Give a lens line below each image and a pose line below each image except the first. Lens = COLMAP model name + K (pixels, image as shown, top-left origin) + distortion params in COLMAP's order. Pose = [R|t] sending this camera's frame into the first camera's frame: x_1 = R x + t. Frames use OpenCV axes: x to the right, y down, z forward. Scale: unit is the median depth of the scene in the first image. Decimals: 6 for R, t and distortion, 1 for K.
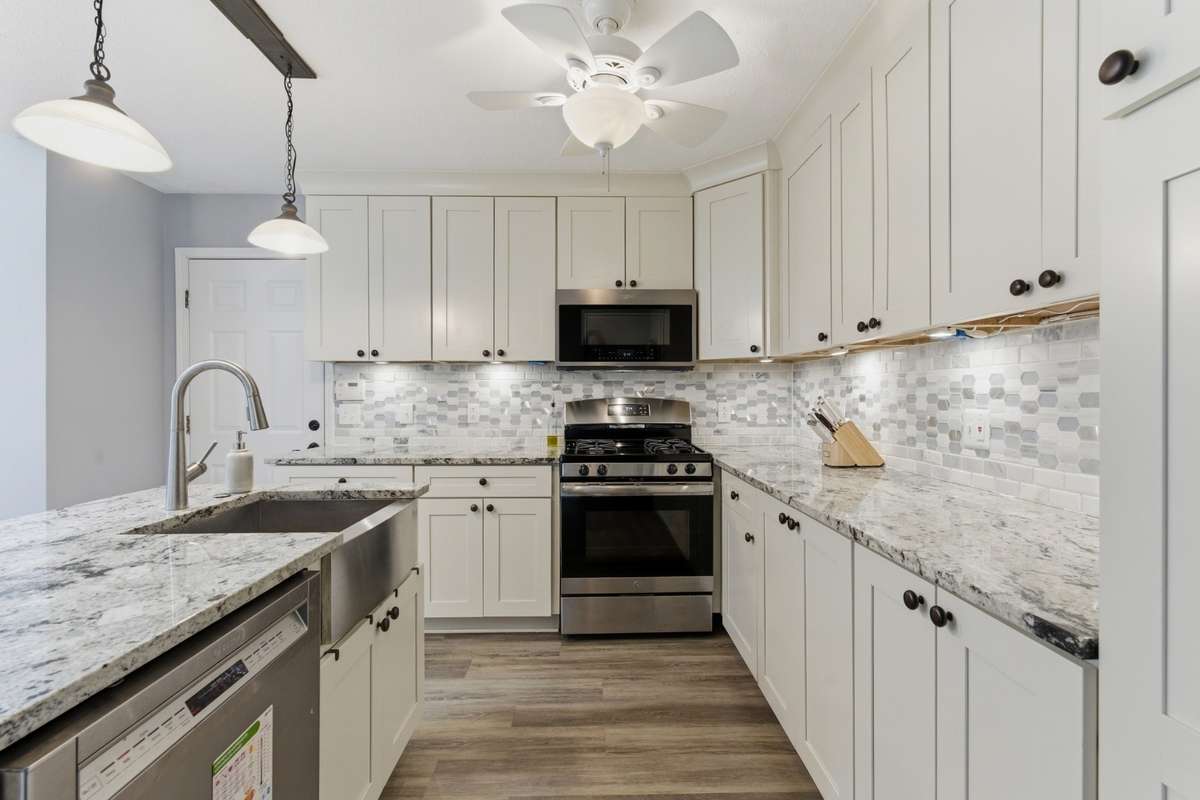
lens RADIAL K [[547.9, 0, 600.0], [0, 547.9, 400.0], [0, 0, 1]] dist [-0.000849, -0.000074]
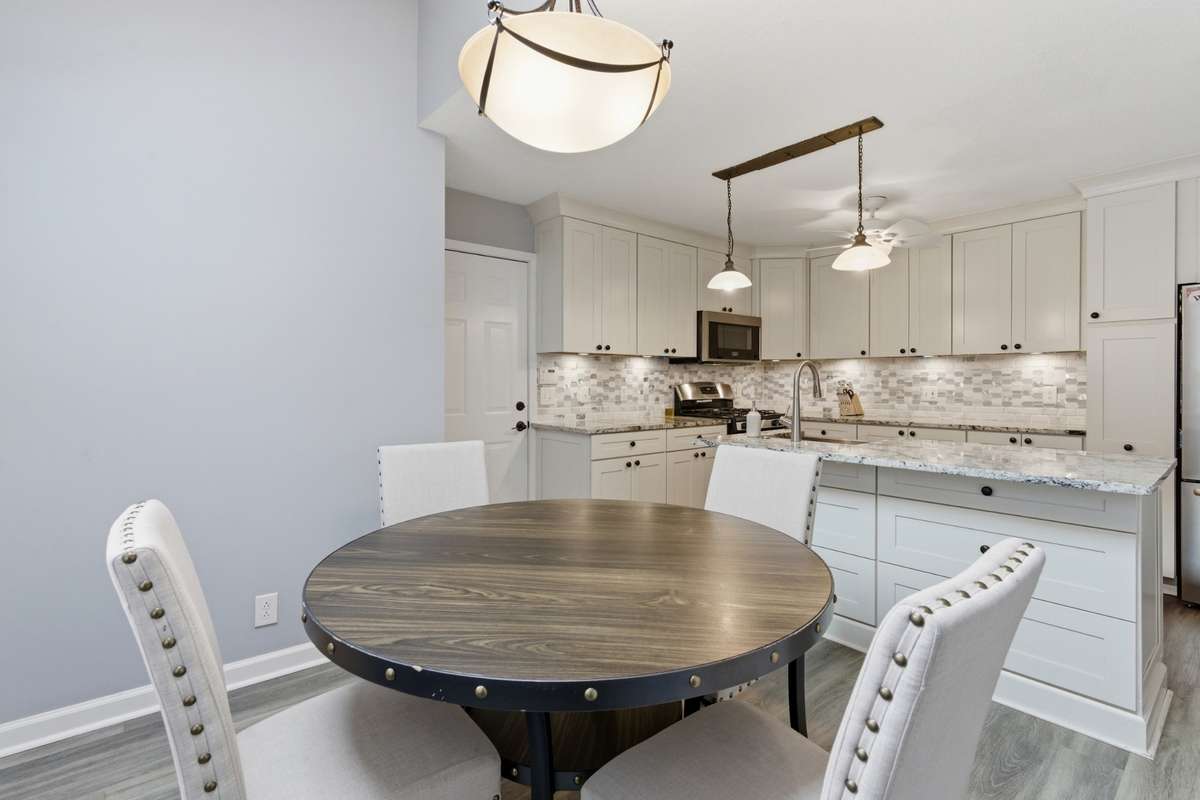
lens RADIAL K [[547.9, 0, 600.0], [0, 547.9, 400.0], [0, 0, 1]] dist [-0.000849, -0.000074]
pose [[0.776916, -0.021021, 0.629254, -1.123068], [0.005201, 0.999623, 0.026973, 0.003123], [-0.629583, -0.017683, 0.776732, -0.000780]]
